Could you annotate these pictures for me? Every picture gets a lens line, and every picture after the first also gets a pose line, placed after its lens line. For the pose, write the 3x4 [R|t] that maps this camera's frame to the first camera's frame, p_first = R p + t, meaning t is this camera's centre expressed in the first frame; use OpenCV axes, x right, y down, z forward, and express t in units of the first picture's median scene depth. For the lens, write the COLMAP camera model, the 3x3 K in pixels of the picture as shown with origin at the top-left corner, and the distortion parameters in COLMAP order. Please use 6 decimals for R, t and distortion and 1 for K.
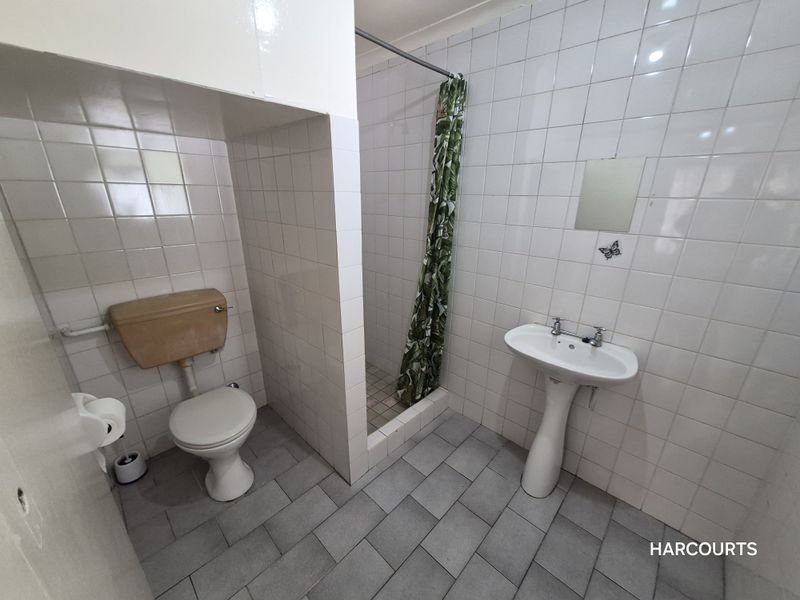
lens RADIAL K [[313.6, 0, 401.9], [0, 313.6, 307.9], [0, 0, 1]] dist [0.001406, 0.000234]
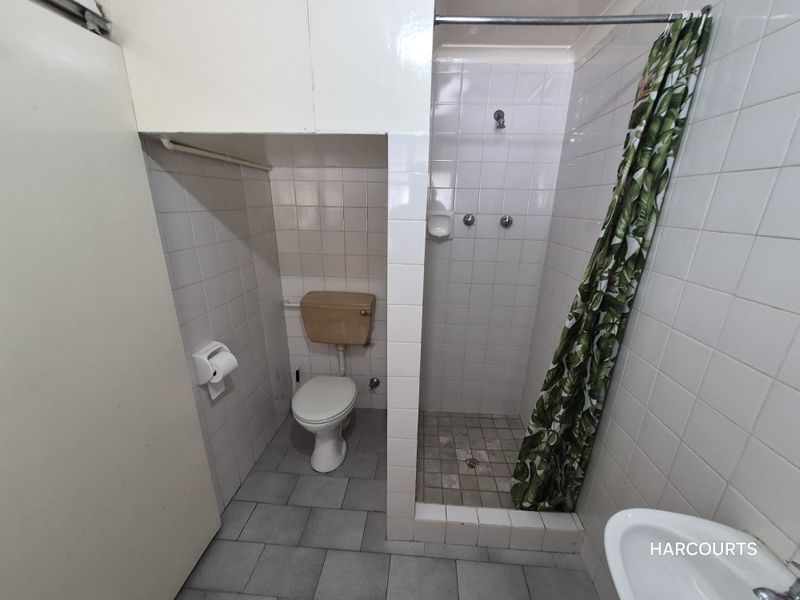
lens RADIAL K [[313.6, 0, 401.9], [0, 313.6, 307.9], [0, 0, 1]] dist [0.001406, 0.000234]
pose [[0.636816, 0.241341, -0.732270, 0.351127], [-0.271575, 0.959093, 0.079923, -0.146131], [0.721604, 0.147970, 0.676308, 0.320897]]
